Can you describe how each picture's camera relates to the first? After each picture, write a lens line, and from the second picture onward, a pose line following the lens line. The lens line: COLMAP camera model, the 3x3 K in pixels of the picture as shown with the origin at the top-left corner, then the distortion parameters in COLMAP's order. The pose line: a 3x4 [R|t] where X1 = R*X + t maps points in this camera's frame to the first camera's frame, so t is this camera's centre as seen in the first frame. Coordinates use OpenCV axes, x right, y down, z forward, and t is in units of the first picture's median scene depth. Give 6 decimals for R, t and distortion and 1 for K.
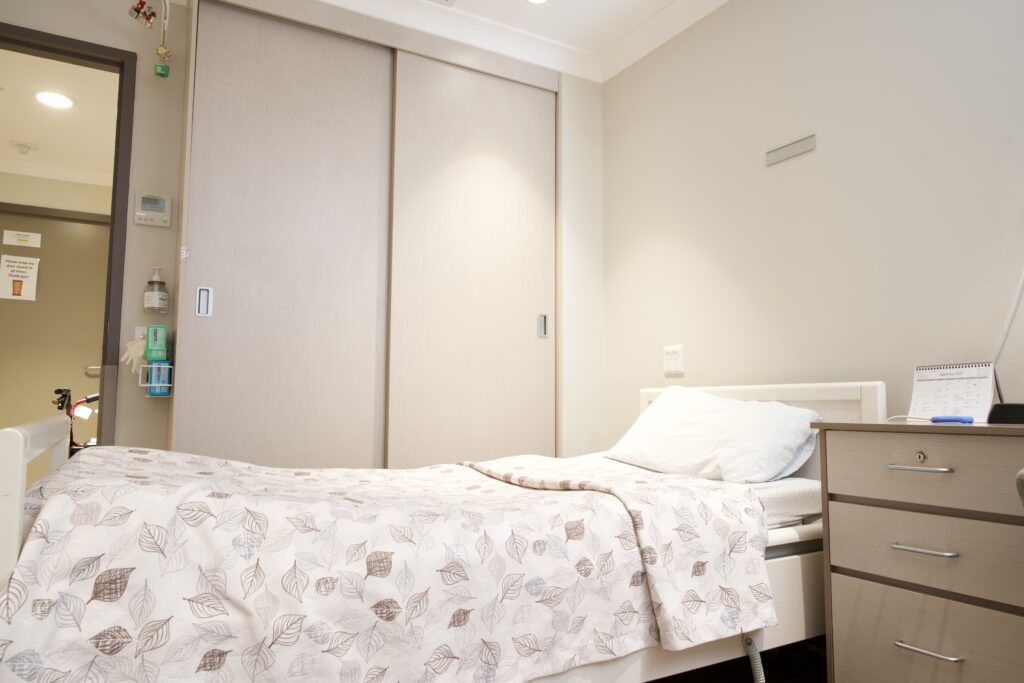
lens RADIAL K [[678.0, 0, 512.9], [0, 678.0, 346.4], [0, 0, 1]] dist [-0.031128, 0.006139]
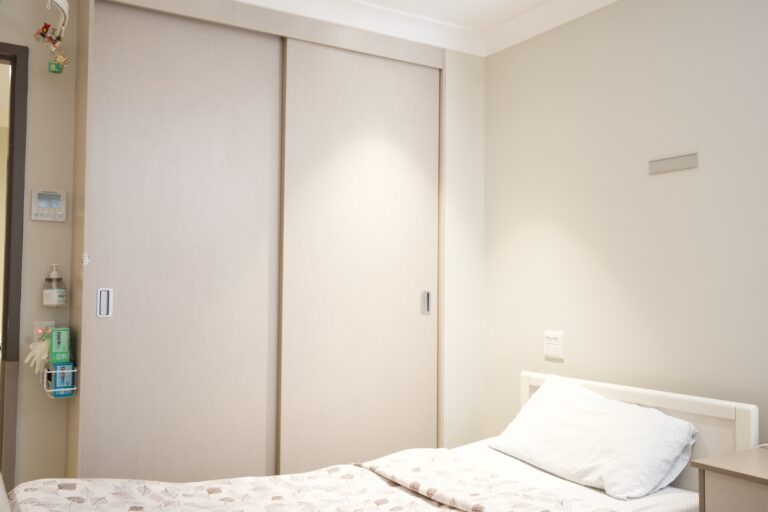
lens RADIAL K [[701.6, 0, 382.7], [0, 701.6, 253.8], [0, 0, 1]] dist [-0.012684, 0.000000]
pose [[0.999644, 0.005649, 0.026095, -0.060294], [-0.006756, 0.999071, 0.042558, -0.181725], [-0.025830, -0.042719, 0.998753, -0.071331]]
